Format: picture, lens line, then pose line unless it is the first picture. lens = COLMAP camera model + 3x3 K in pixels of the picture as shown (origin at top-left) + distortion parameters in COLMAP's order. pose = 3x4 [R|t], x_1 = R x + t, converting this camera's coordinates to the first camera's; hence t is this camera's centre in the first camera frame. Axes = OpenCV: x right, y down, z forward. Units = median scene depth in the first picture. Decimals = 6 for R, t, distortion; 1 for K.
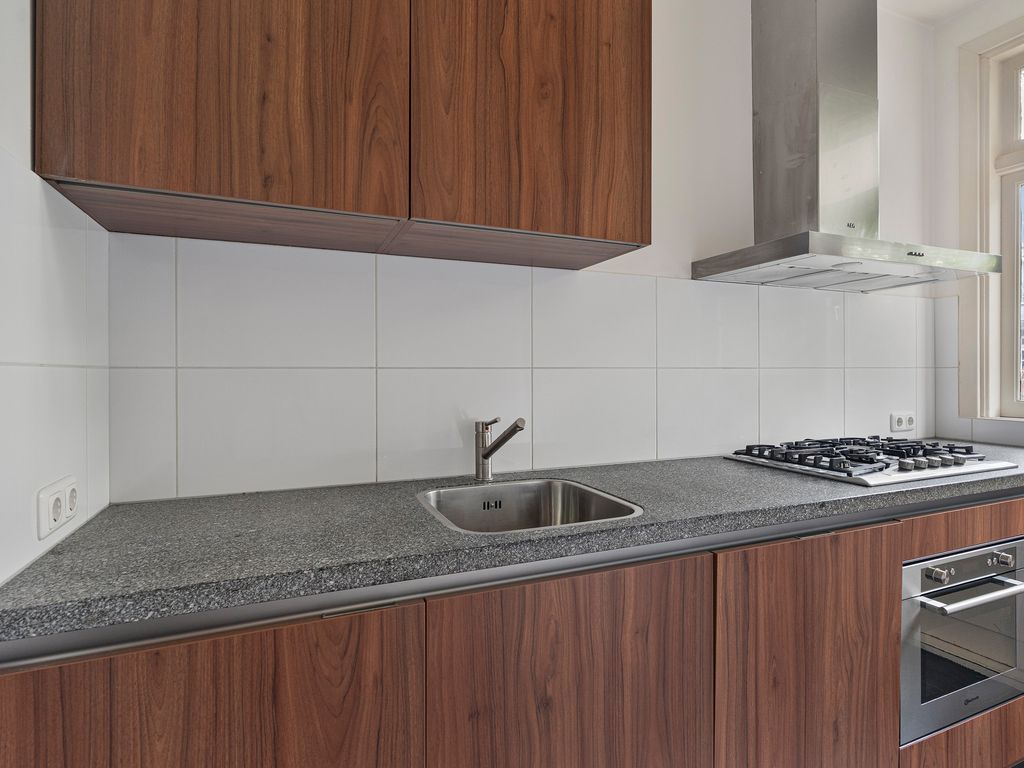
lens RADIAL K [[537.9, 0, 511.9], [0, 537.9, 376.3], [0, 0, 1]] dist [-0.000865, 0.001366]
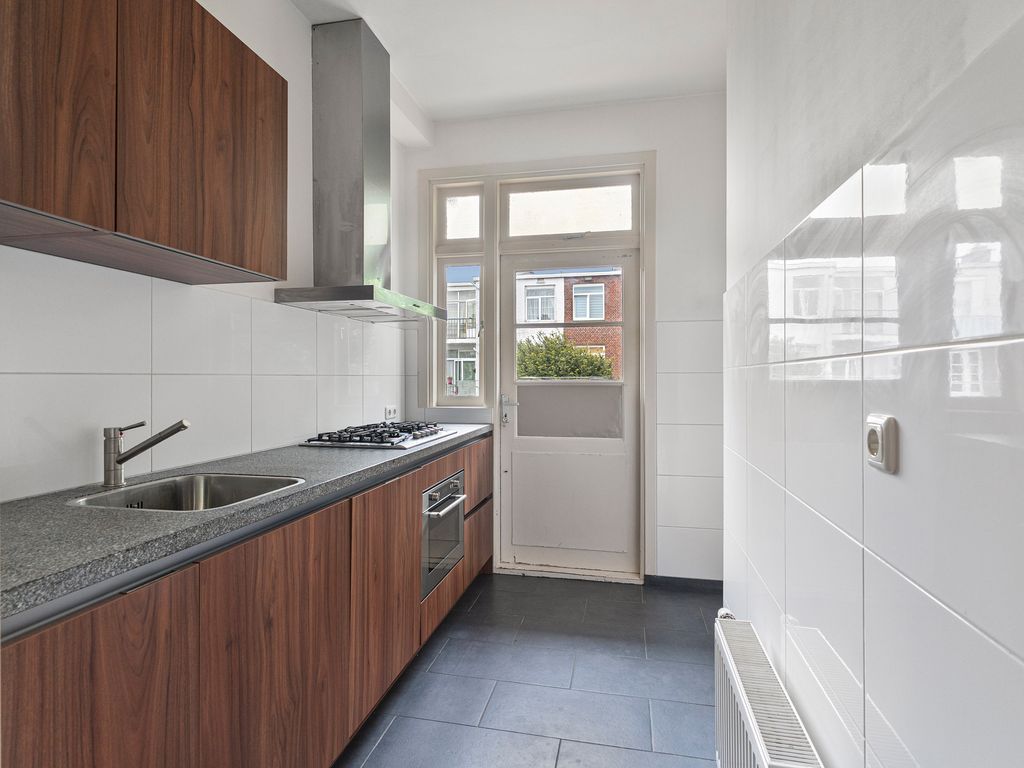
lens RADIAL K [[540.0, 0, 513.5], [0, 540.0, 379.2], [0, 0, 1]] dist [-0.003144, 0.000964]
pose [[0.570843, 0.001369, 0.821058, -0.507403], [0.003030, 0.999988, -0.003775, 0.000927], [-0.821054, 0.004643, 0.570832, -0.203678]]
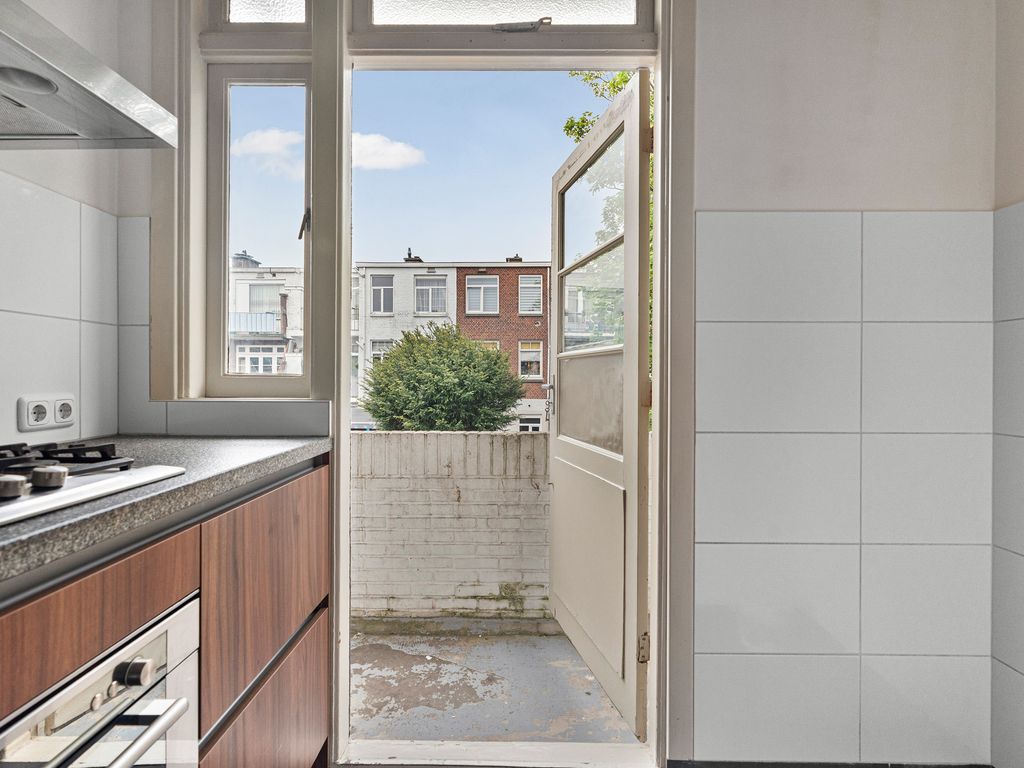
lens RADIAL K [[537.9, 0, 511.9], [0, 537.9, 376.3], [0, 0, 1]] dist [-0.000865, 0.001366]
pose [[0.395352, 0.006945, 0.918503, 0.692178], [0.000022, 0.999971, -0.007570, 0.088760], [-0.918530, 0.003013, 0.395341, 0.573359]]
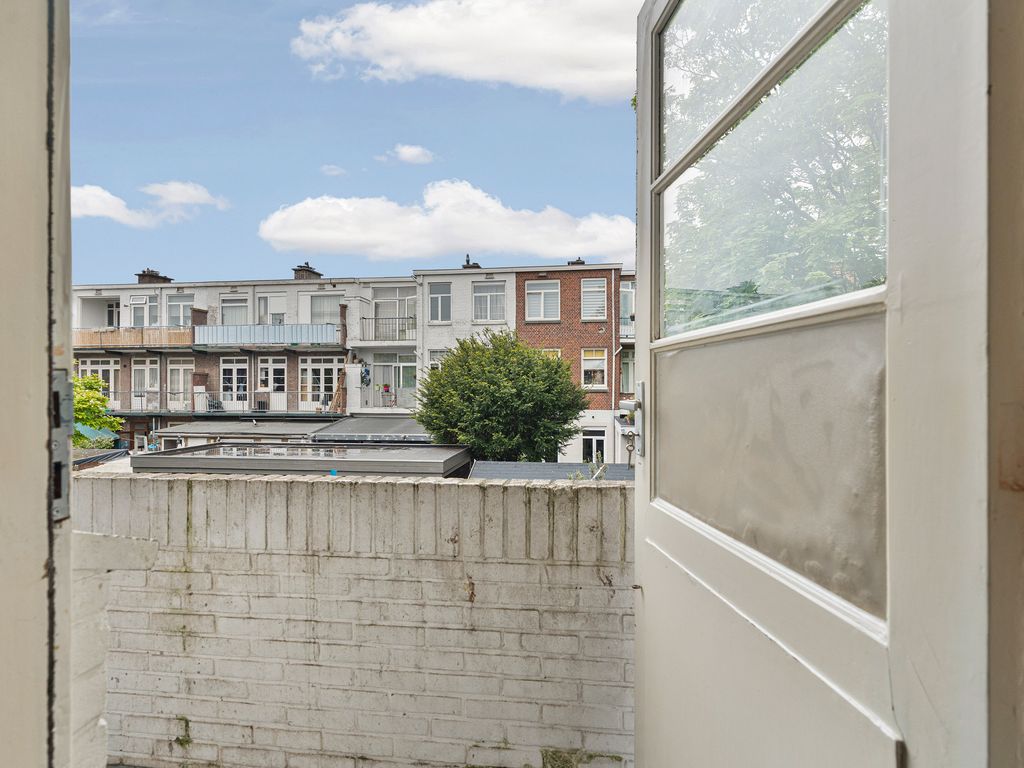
lens RADIAL K [[544.0, 0, 512.0], [0, 544.0, 384.0], [0, 0, 1]] dist [-0.002915, 0.000037]
pose [[0.498550, 0.008571, 0.866819, 1.423165], [0.003716, 0.999921, -0.012025, 0.083860], [-0.866853, 0.009216, 0.498479, 0.861355]]
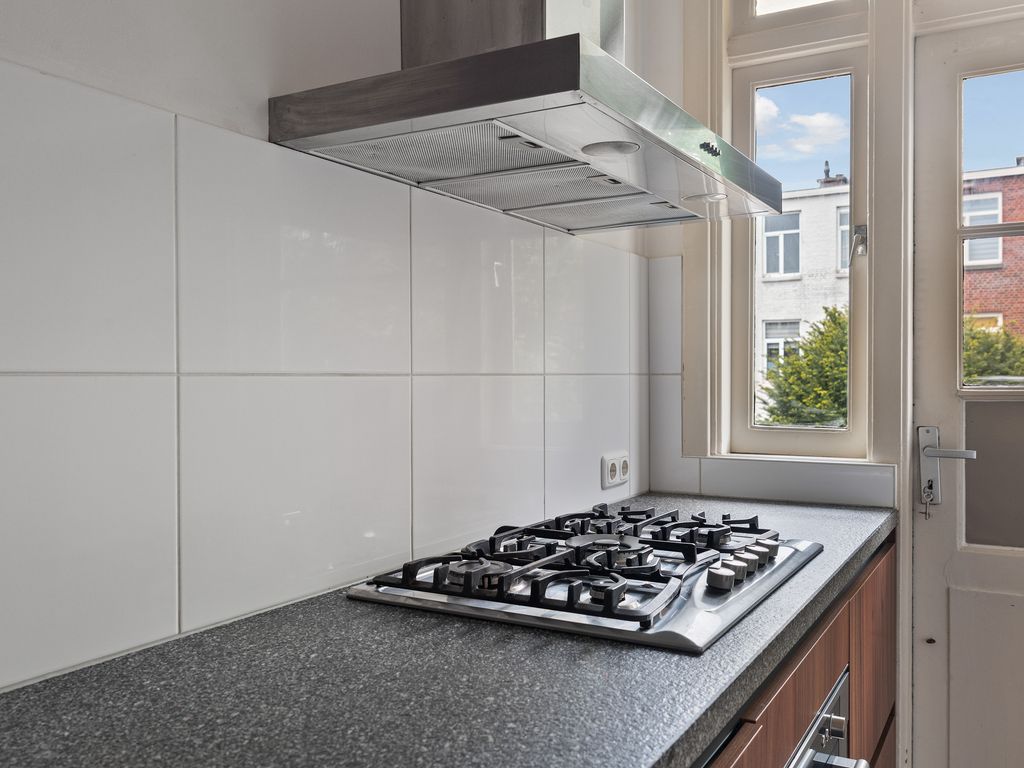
lens RADIAL K [[894.9, 0, 512.0], [0, 894.9, 384.0], [0, 0, 1]] dist [-0.000979, 0.003402]
pose [[0.796111, -0.002632, 0.605145, 0.121490], [0.002079, 0.999997, 0.001614, -0.012813], [-0.605147, -0.000027, 0.796114, 0.546168]]
